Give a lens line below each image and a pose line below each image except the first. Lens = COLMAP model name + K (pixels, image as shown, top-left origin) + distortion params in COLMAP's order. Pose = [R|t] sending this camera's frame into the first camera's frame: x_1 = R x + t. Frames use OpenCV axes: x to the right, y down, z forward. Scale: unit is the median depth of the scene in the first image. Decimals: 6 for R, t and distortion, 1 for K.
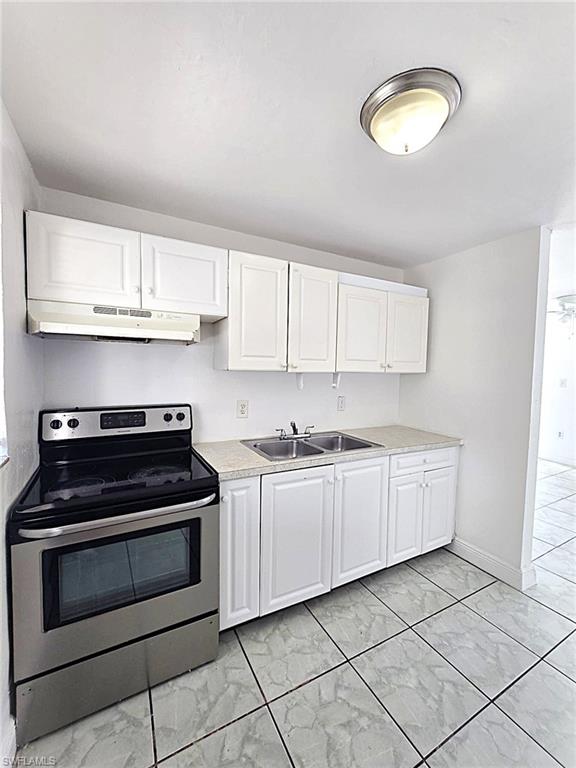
lens RADIAL K [[312.3, 0, 282.0], [0, 312.3, 382.8], [0, 0, 1]] dist [-0.014096, -0.000501]
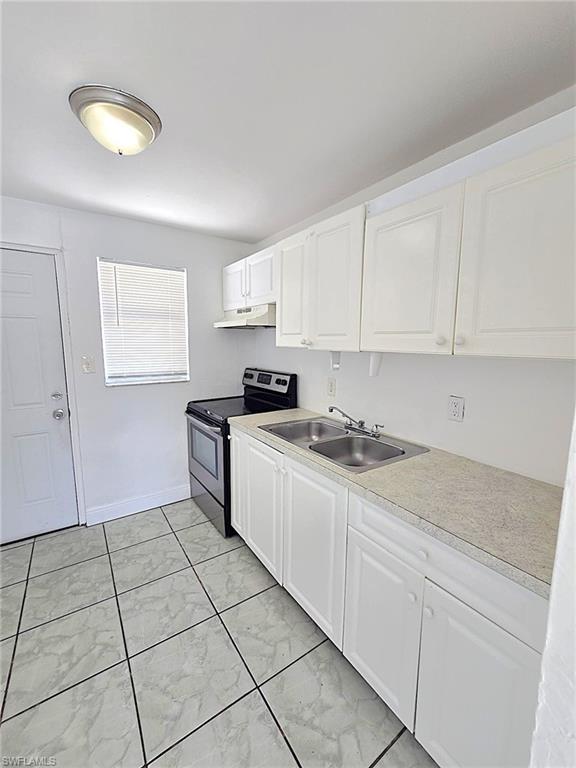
lens RADIAL K [[312.3, 0, 289.1], [0, 312.3, 383.9], [0, 0, 1]] dist [-0.014096, -0.000501]
pose [[0.121182, 0.117221, -0.985685, 1.054860], [-0.059798, 0.992061, 0.110627, -0.035651], [0.990828, 0.045536, 0.127230, 0.922154]]
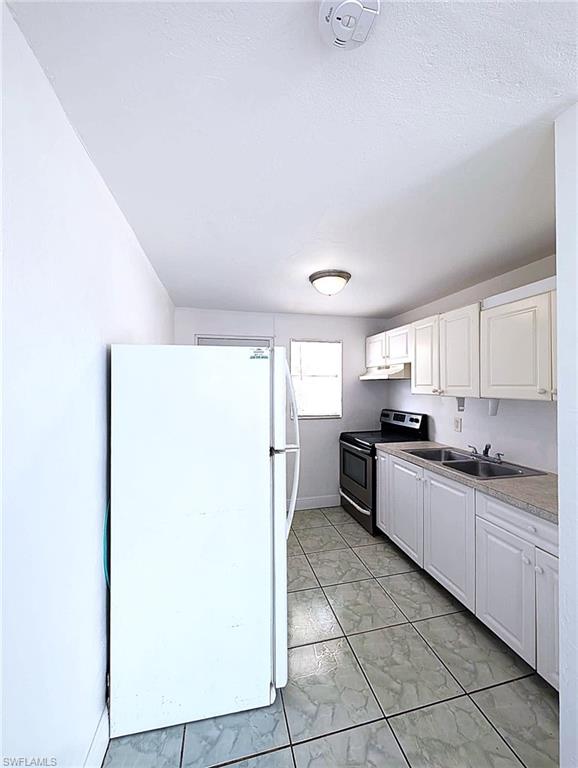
lens RADIAL K [[290.3, 0, 290.2], [0, 290.3, 385.2], [0, 0, 1]] dist [-0.001743, 0.000220]
pose [[-0.254325, -0.020215, -0.966908, 1.526431], [-0.053031, 0.998569, -0.006928, -0.043320], [0.965664, 0.049514, -0.255033, 0.783934]]
